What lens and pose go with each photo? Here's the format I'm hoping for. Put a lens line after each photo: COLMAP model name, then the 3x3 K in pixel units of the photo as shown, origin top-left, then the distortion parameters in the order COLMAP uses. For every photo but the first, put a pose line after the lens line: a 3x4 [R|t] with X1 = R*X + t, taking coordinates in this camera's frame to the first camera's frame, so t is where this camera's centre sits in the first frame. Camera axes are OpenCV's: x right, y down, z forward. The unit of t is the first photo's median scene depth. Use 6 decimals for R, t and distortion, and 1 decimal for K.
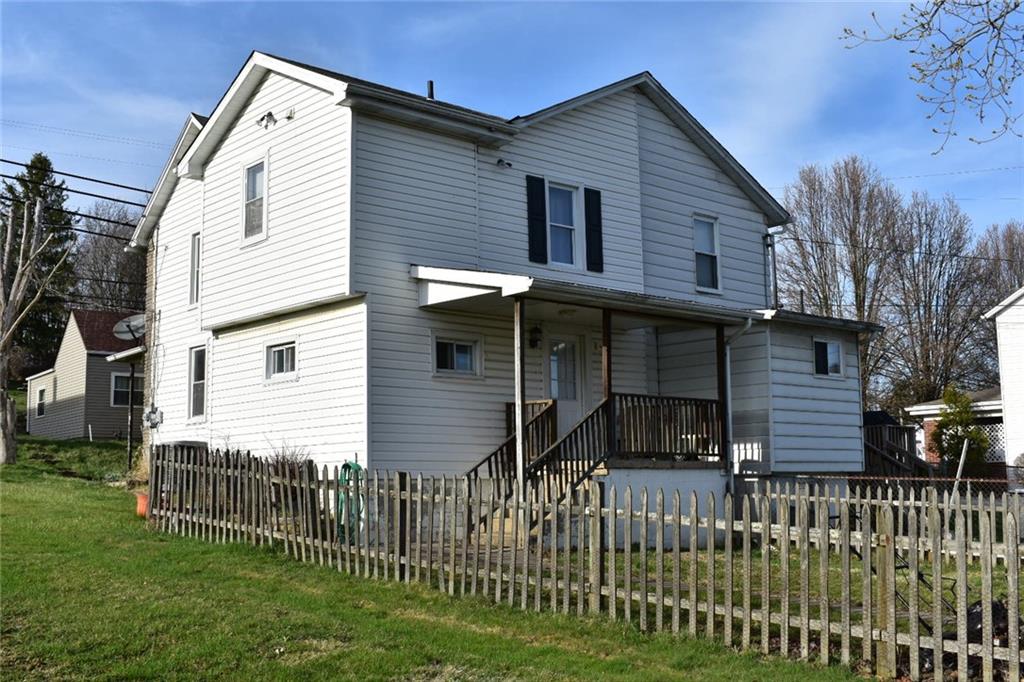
lens RADIAL K [[1139.9, 0, 510.2], [0, 1139.9, 340.0], [0, 0, 1]] dist [0.001992, 0.000000]
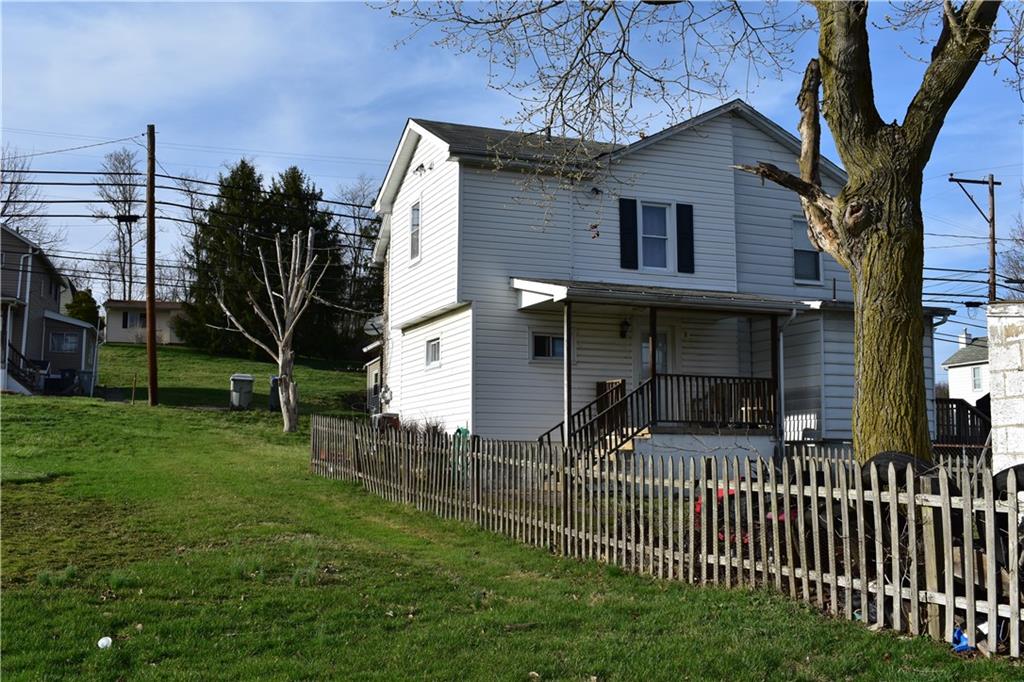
lens RADIAL K [[1139.9, 0, 511.5], [0, 1139.9, 339.8], [0, 0, 1]] dist [0.001992, 0.000000]
pose [[0.943776, -0.022265, -0.329836, 0.316030], [0.028651, 0.999484, 0.014509, -0.012711], [0.329343, -0.023143, 0.943927, -0.214628]]
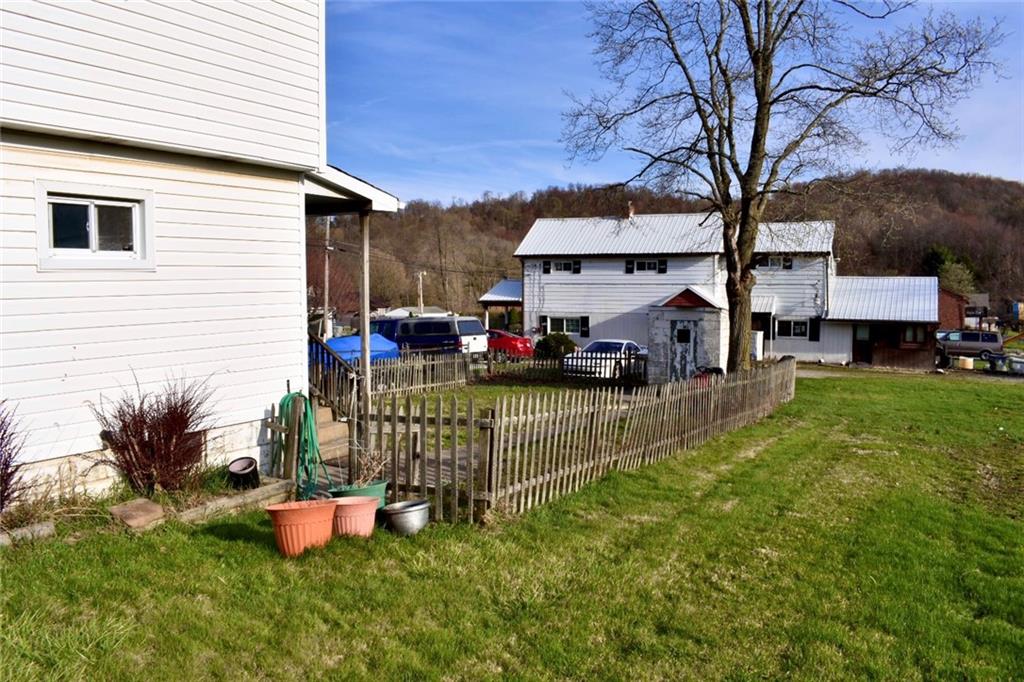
lens RADIAL K [[795.7, 0, 514.0], [0, 795.7, 341.2], [0, 0, 1]] dist [-0.099741, 0.014022]
pose [[-0.298136, -0.065315, 0.952286, -0.599316], [-0.130278, 0.991105, 0.027190, 0.035046], [-0.945591, -0.115956, -0.303993, 0.900015]]
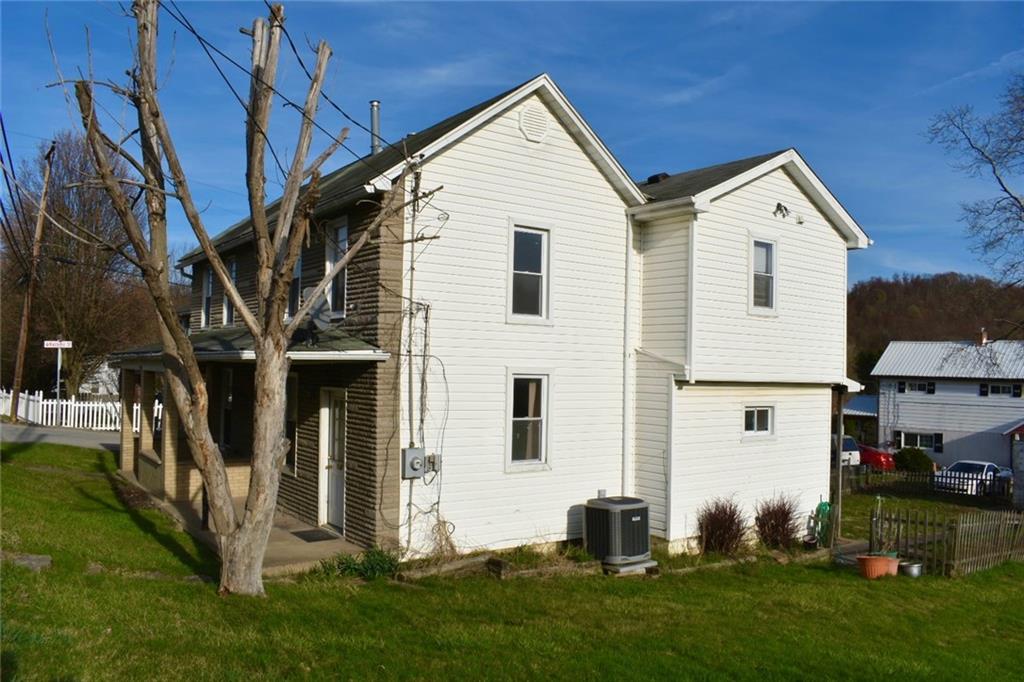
lens RADIAL K [[795.7, 0, 507.2], [0, 795.7, 346.4], [0, 0, 1]] dist [-0.099741, 0.014022]
pose [[0.085939, 0.033075, 0.995751, -1.002589], [-0.164525, 0.986198, -0.018559, 0.000132], [-0.982622, -0.162231, 0.090195, 1.167490]]
